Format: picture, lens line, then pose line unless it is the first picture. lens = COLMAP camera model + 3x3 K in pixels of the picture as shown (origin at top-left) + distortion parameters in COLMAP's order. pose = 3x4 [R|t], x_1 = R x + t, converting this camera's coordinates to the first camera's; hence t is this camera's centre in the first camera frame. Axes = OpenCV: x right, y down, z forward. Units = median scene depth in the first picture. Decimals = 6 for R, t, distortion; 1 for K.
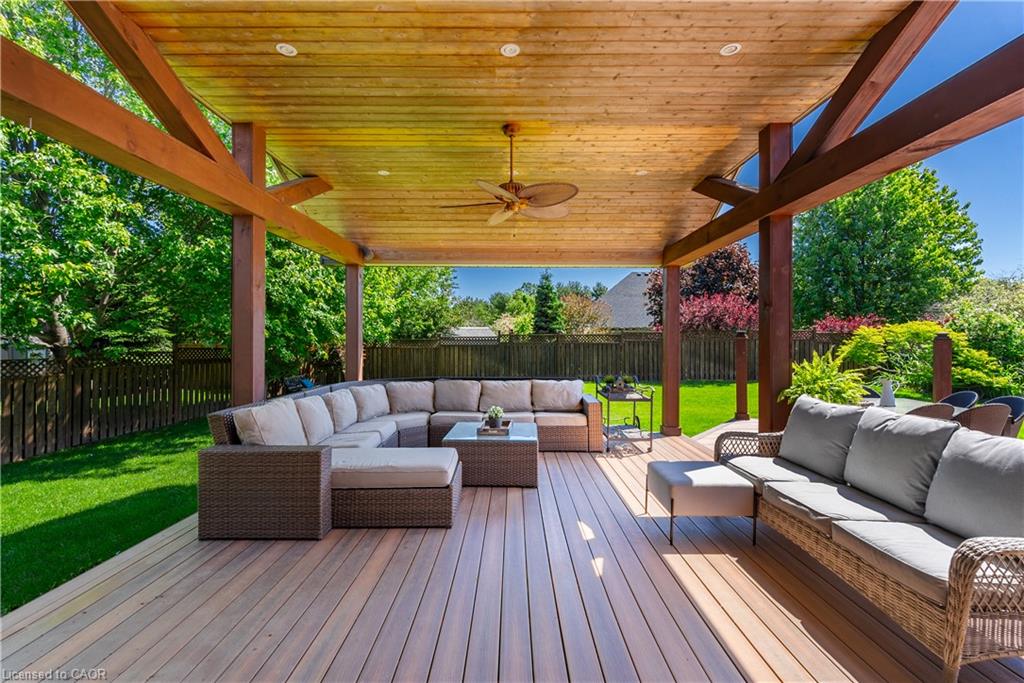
lens RADIAL K [[461.8, 0, 512.0], [0, 461.8, 341.5], [0, 0, 1]] dist [-0.009168, -0.000314]
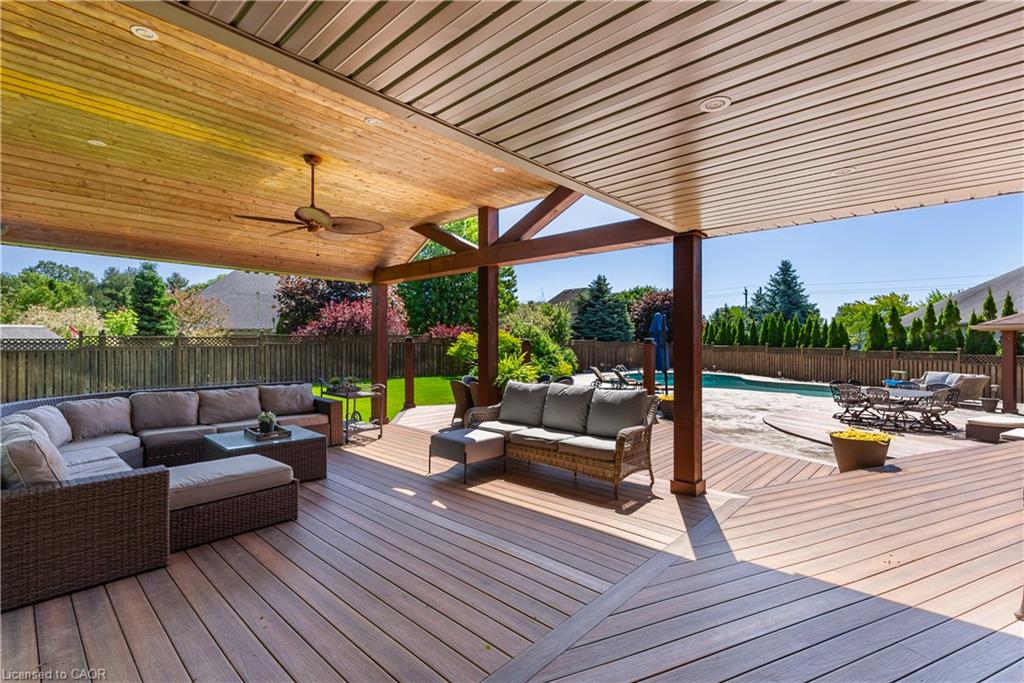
lens RADIAL K [[441.2, 0, 512.0], [0, 441.2, 341.5], [0, 0, 1]] dist [0.000607, -0.000456]
pose [[0.702152, 0.001426, 0.712026, -0.259268], [0.002370, 0.999988, -0.004340, -0.007788], [-0.712024, 0.004735, 0.702140, -0.056840]]
